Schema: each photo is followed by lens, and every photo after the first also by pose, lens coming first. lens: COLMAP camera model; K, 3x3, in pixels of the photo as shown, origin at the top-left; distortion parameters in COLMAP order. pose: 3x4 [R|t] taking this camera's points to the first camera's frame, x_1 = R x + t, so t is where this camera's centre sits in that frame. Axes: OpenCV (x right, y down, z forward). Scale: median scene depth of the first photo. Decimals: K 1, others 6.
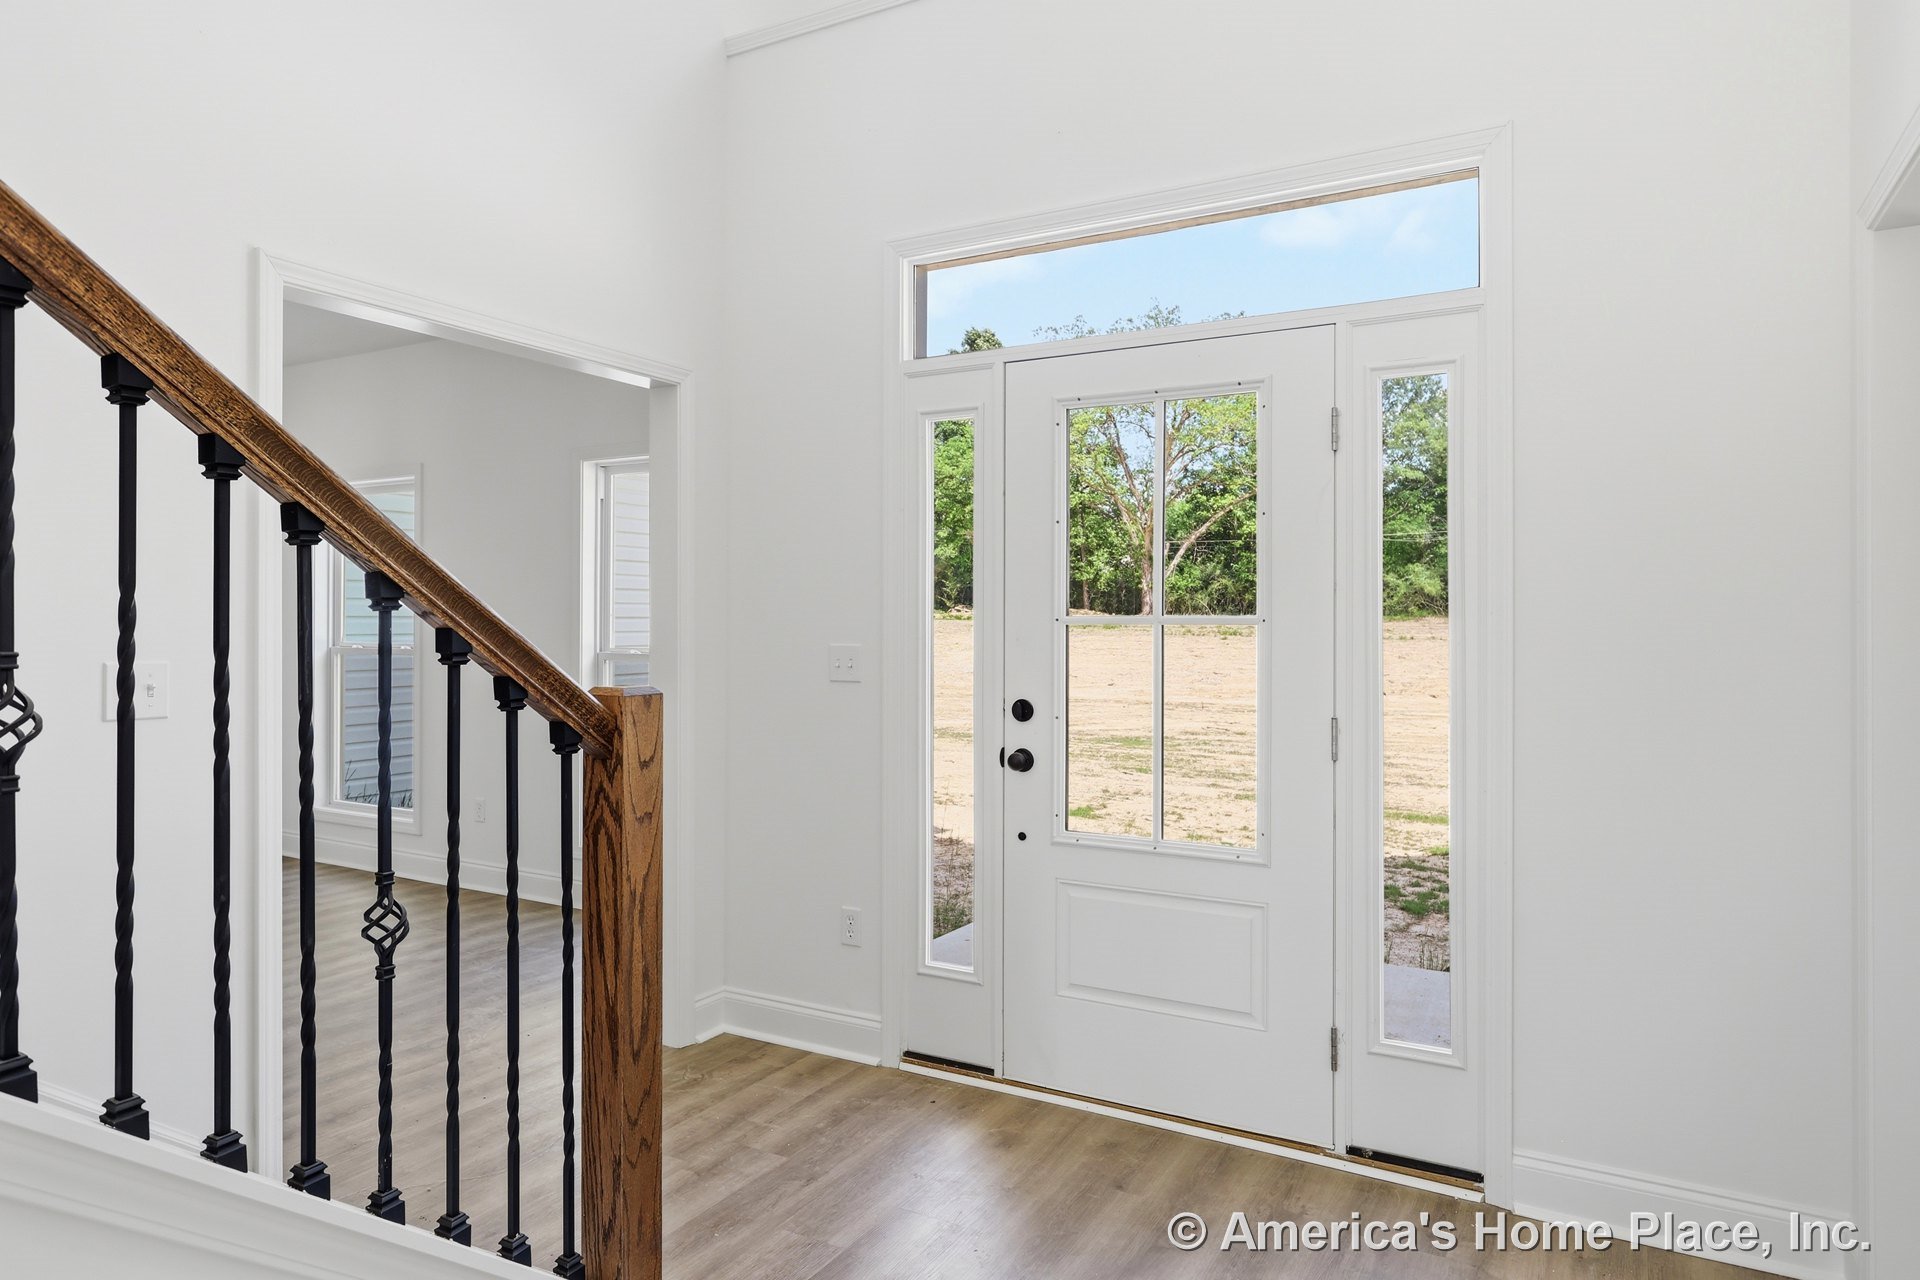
lens RADIAL K [[1212.0, 0, 957.1], [0, 1212.0, 618.6], [0, 0, 1]] dist [-0.008938, -0.001753]
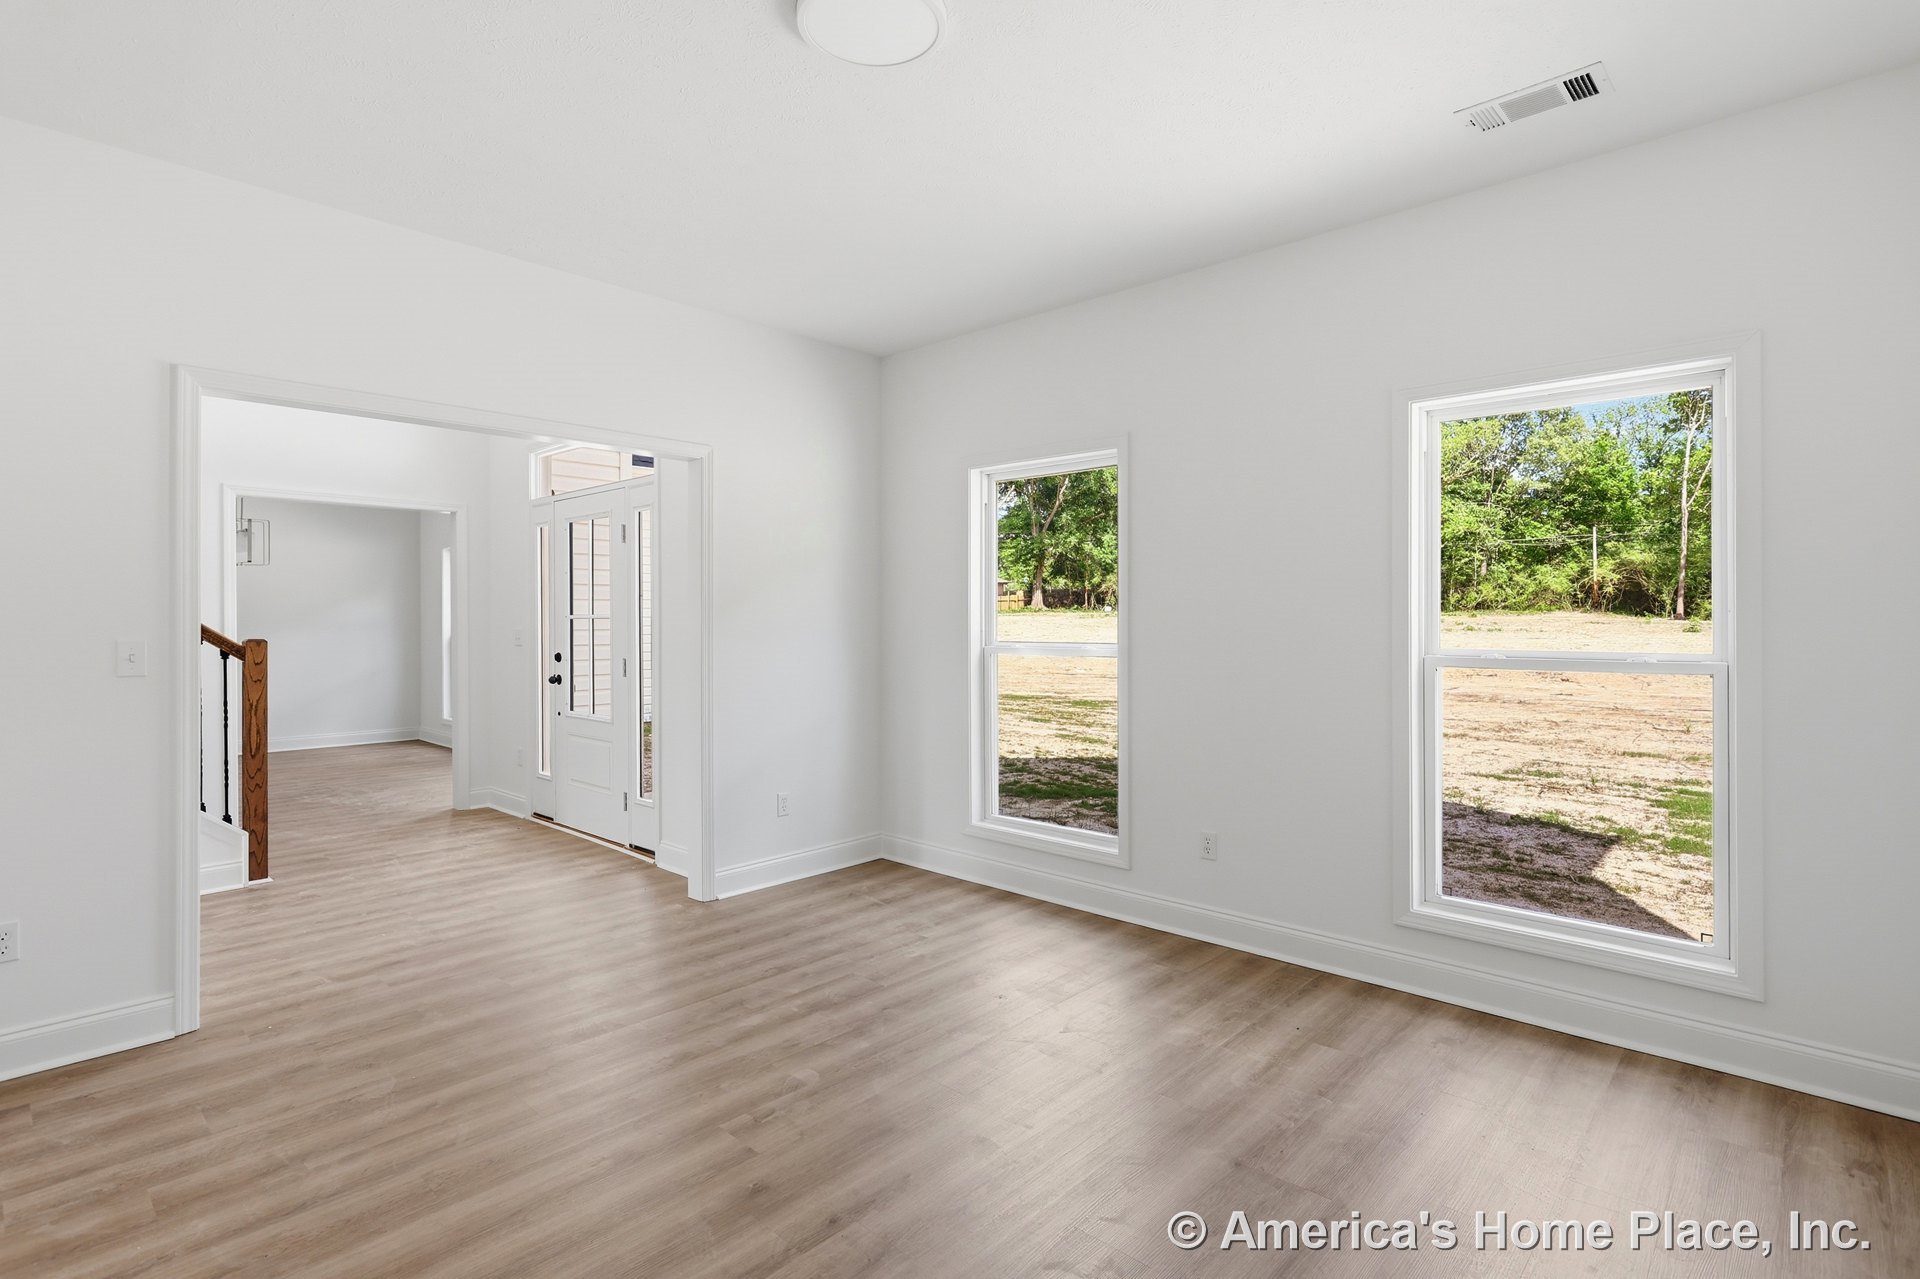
lens RADIAL K [[992.2, 0, 959.1], [0, 992.2, 616.6], [0, 0, 1]] dist [-0.003064, 0.000010]
pose [[0.968526, -0.008763, -0.248760, 1.221425], [0.008609, 0.999961, -0.001707, 0.009684], [0.248765, -0.000489, 0.968564, -0.588230]]
